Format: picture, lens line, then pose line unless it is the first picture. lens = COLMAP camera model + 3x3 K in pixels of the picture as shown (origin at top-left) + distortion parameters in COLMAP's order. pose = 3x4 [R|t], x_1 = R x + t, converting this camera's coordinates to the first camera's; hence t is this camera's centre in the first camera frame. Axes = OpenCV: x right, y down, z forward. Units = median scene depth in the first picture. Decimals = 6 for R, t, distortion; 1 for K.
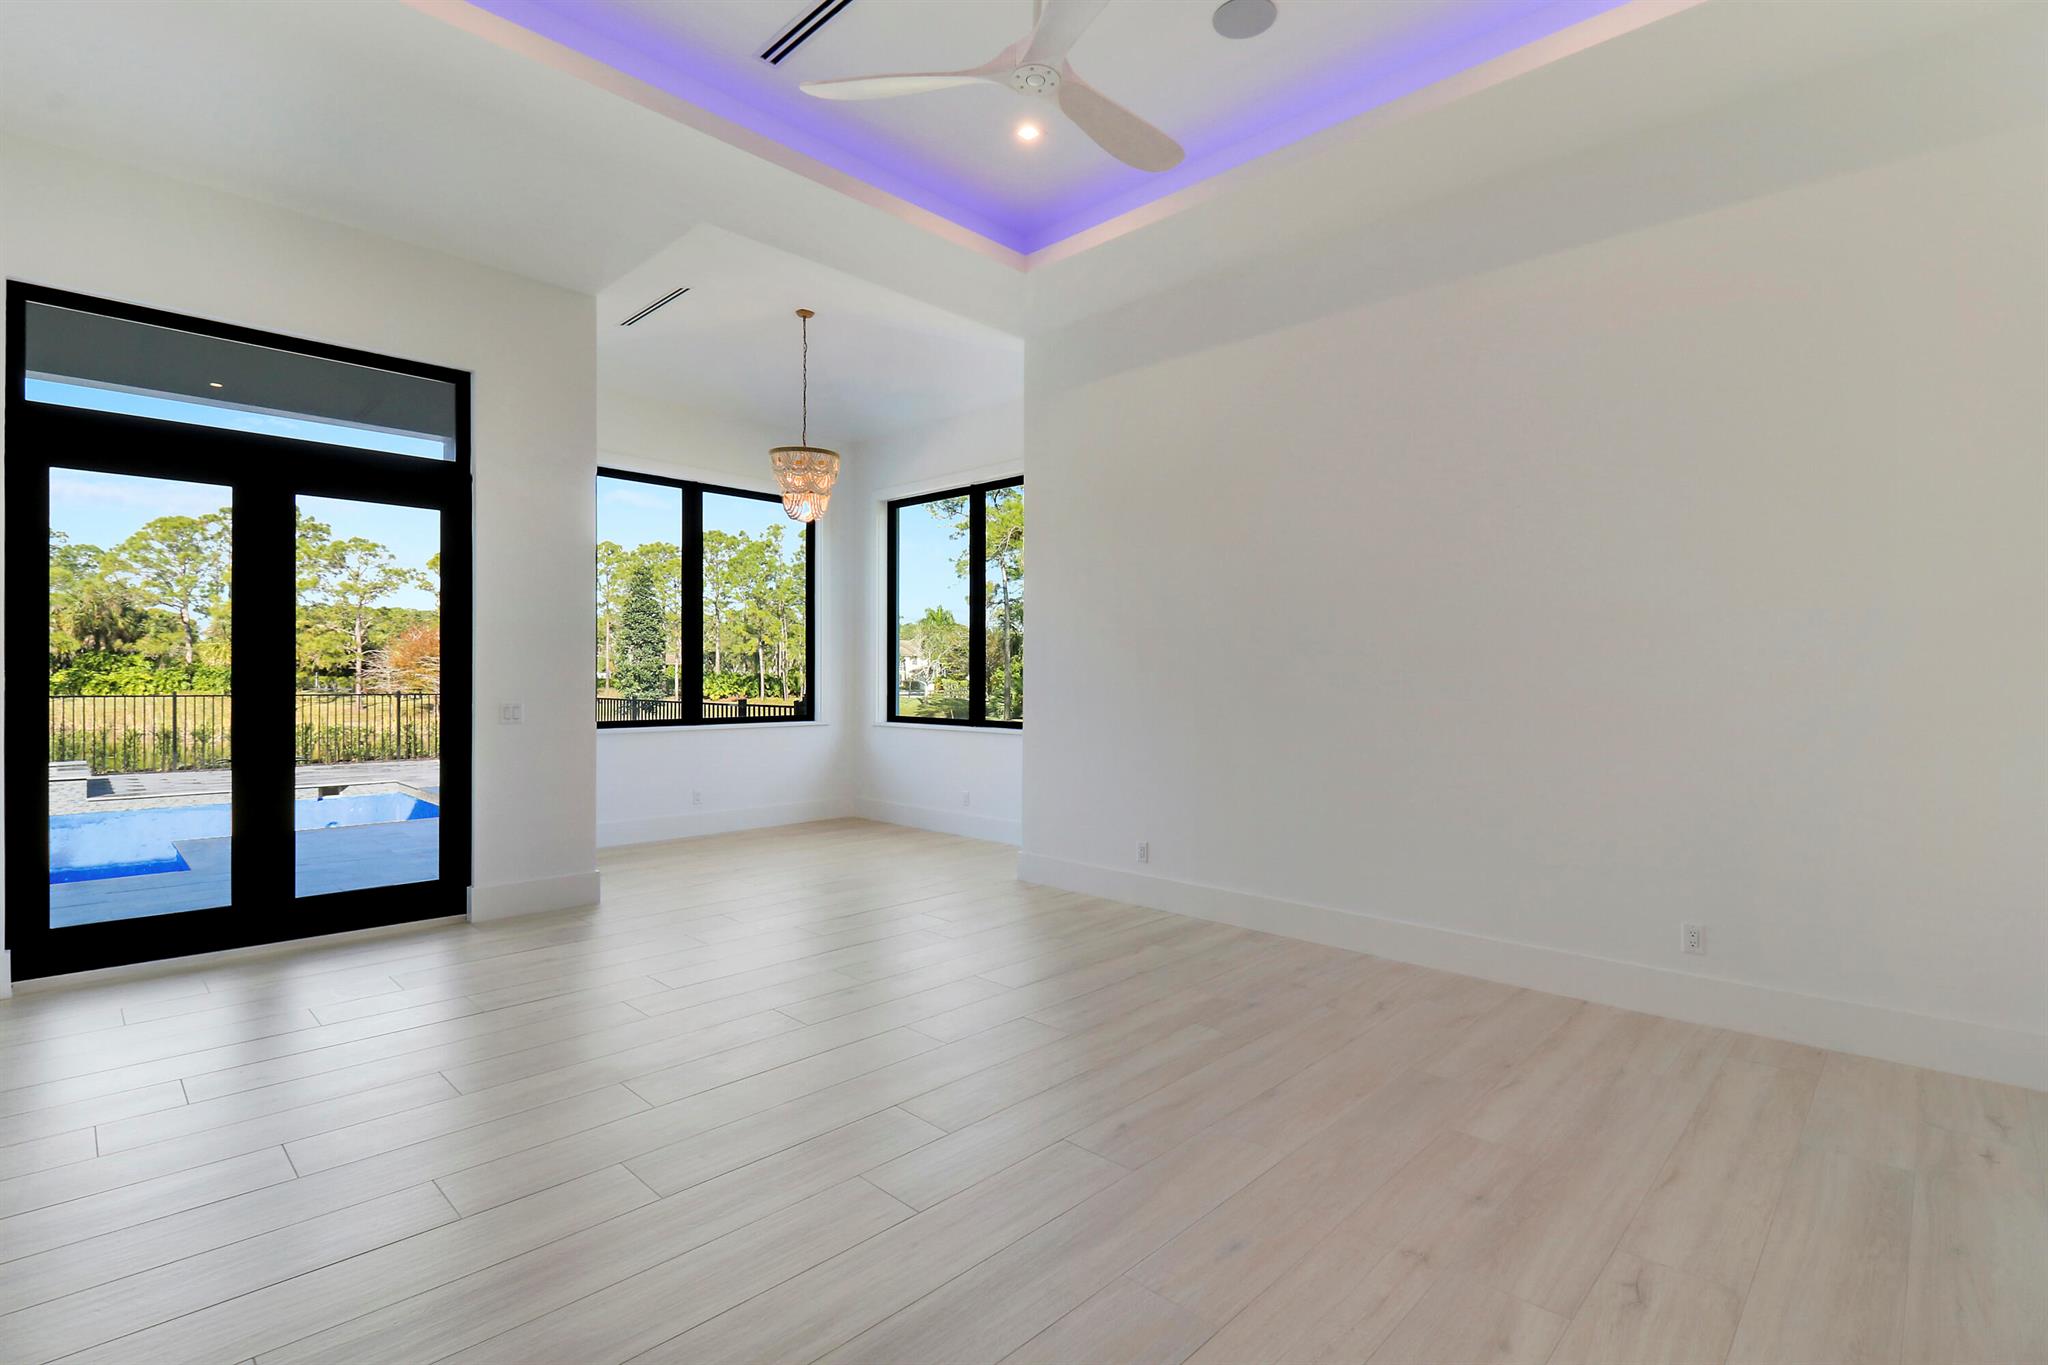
lens RADIAL K [[950.3, 0, 1009.0], [0, 950.3, 676.0], [0, 0, 1]] dist [0.001327, -0.010409]
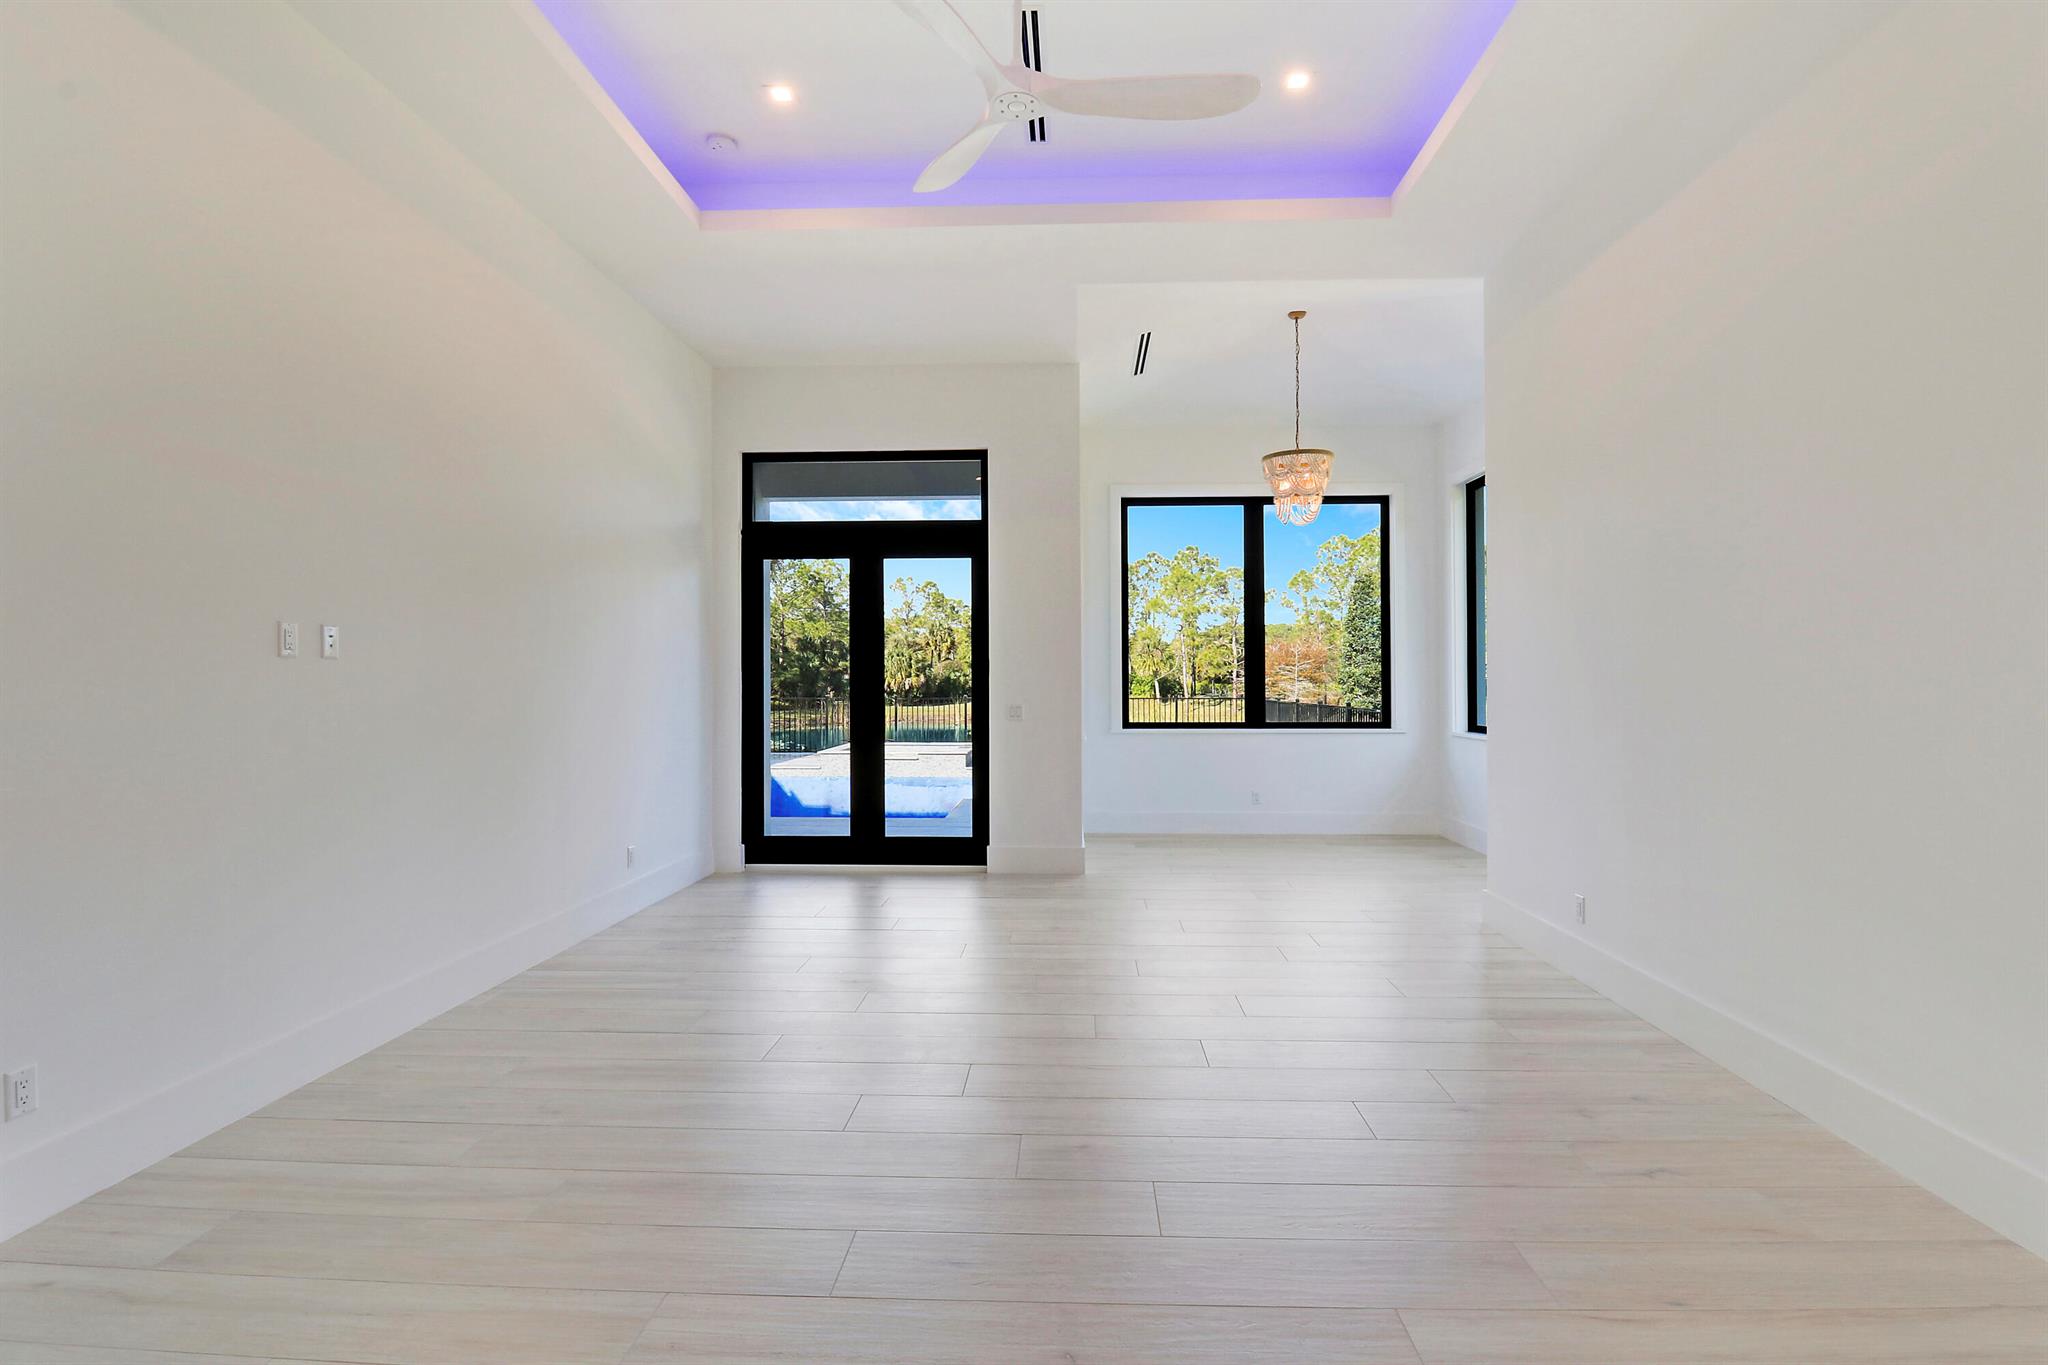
lens RADIAL K [[950.3, 0, 1027.3], [0, 950.3, 681.7], [0, 0, 1]] dist [0.001327, -0.010409]
pose [[0.674219, -0.005320, -0.738512, 0.425599], [0.004950, 0.999984, -0.002684, 0.002375], [0.738515, -0.001846, 0.674235, 0.165468]]
